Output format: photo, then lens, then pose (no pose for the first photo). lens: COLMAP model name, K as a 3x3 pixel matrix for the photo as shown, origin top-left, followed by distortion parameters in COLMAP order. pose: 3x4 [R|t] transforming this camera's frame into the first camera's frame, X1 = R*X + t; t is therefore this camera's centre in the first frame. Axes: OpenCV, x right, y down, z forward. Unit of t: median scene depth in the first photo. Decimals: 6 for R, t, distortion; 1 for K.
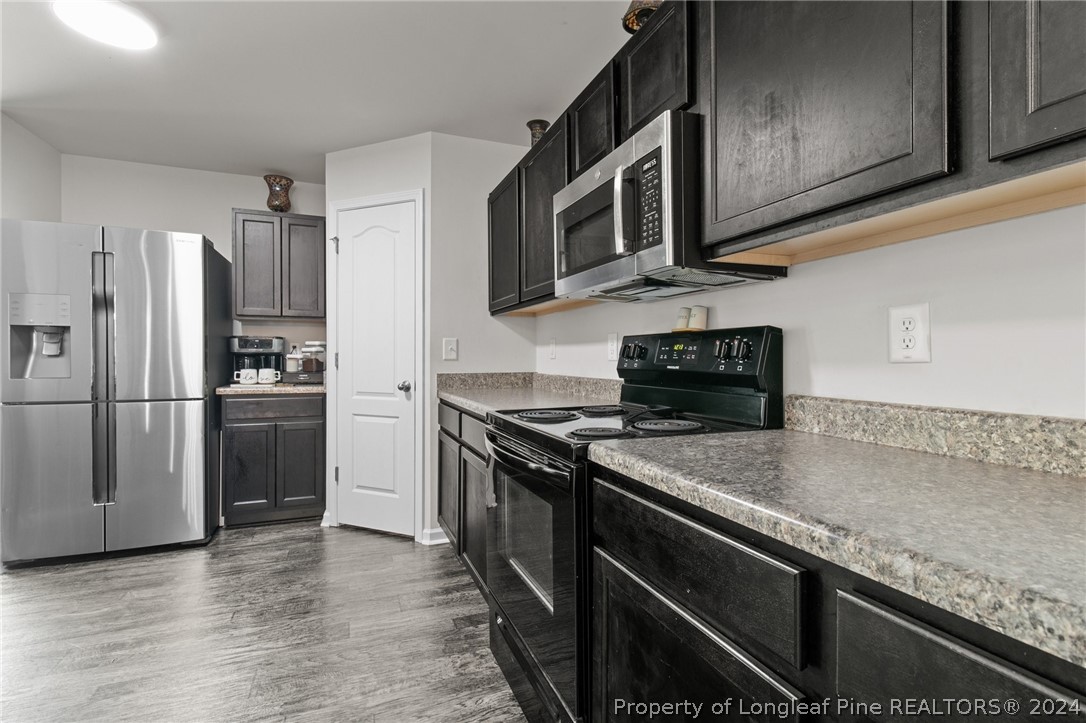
lens RADIAL K [[501.8, 0, 544.9], [0, 501.8, 358.6], [0, 0, 1]] dist [0.004873, -0.000095]
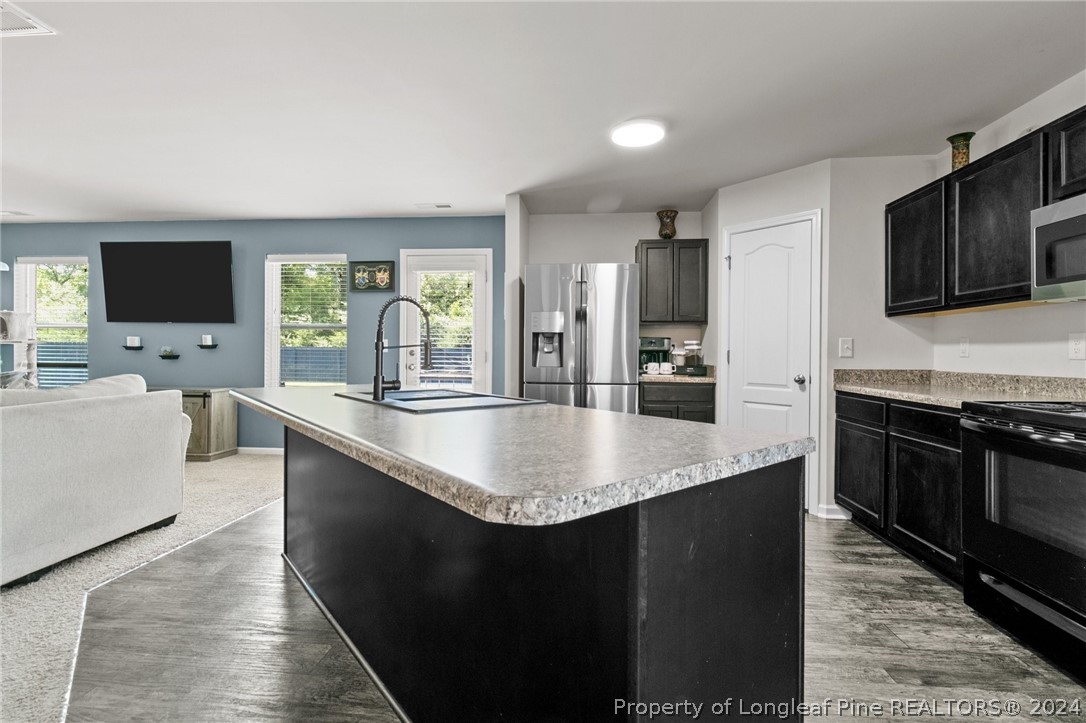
lens RADIAL K [[501.8, 0, 536.6], [0, 501.8, 352.0], [0, 0, 1]] dist [0.004873, -0.000095]
pose [[0.888364, 0.005035, -0.459113, -0.280007], [-0.007918, 0.999959, -0.004354, 0.001354], [0.459072, 0.007503, 0.888367, -0.312915]]
